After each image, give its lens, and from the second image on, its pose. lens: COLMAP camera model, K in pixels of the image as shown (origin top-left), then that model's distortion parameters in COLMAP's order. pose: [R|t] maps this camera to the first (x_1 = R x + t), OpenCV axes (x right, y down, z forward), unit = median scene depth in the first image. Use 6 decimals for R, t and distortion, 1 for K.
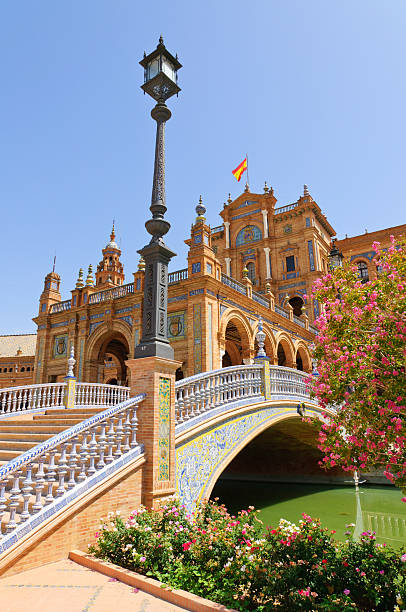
lens RADIAL K [[412.3, 0, 203.0], [0, 412.3, 306.0], [0, 0, 1]] dist [-0.022375, -0.000120]
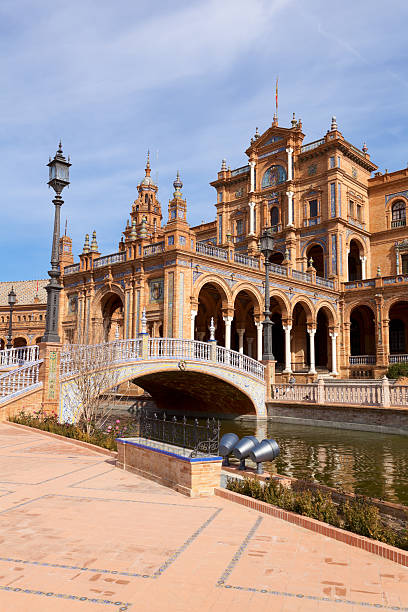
lens RADIAL K [[519.6, 0, 204.0], [0, 519.6, 306.0], [0, 0, 1]] dist [-0.000697, 0.000727]
pose [[0.983323, -0.004611, -0.181809, 0.177166], [0.031754, 0.988676, 0.146668, -0.063798], [0.179074, -0.149995, 0.972334, -0.217618]]
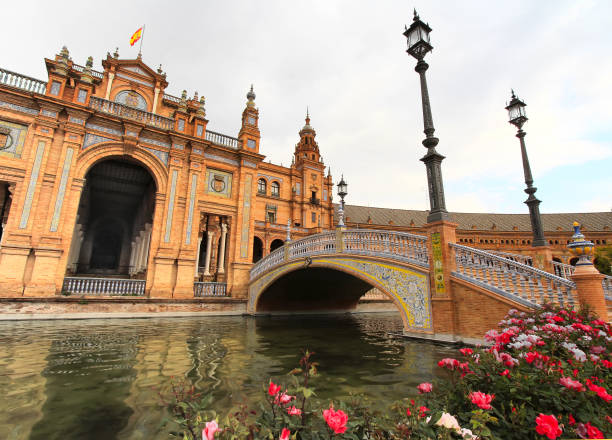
lens RADIAL K [[311.0, 0, 306.0], [0, 311.0, 220.0], [0, 0, 1]] dist [-0.014623, 0.000313]
pose [[0.383429, 0.229156, 0.894690, -0.371542], [-0.279190, 0.952166, -0.124227, 0.097028], [-0.880361, -0.202156, 0.429066, 0.233229]]
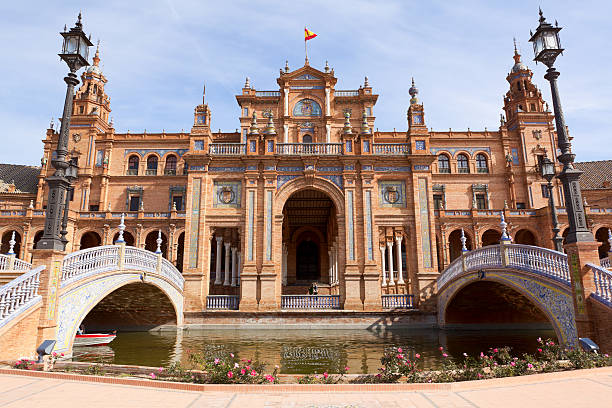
lens RADIAL K [[412.3, 0, 306.0], [0, 412.3, 204.0], [0, 0, 1]] dist [-0.022375, -0.000120]
pose [[0.829894, 0.126377, 0.543420, -0.449409], [-0.161472, 0.986729, 0.017122, 0.050367], [-0.534044, -0.101957, 0.839286, 0.119961]]
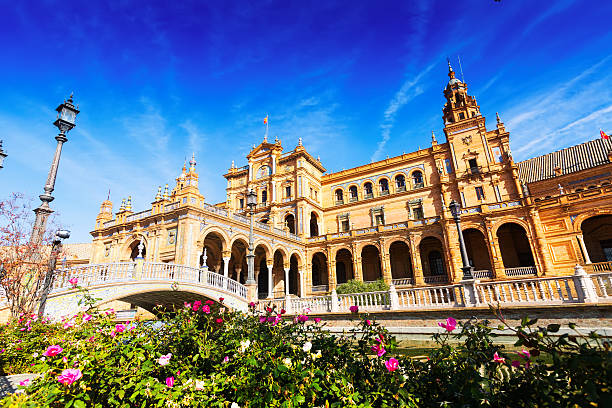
lens RADIAL K [[312.4, 0, 306.0], [0, 312.4, 204.0], [0, 0, 1]] dist [-0.005351, -0.000130]
pose [[0.997696, -0.004238, 0.067710, 0.194345], [0.006890, 0.999216, -0.038981, -0.014294], [-0.067491, 0.039358, 0.996943, -0.119637]]
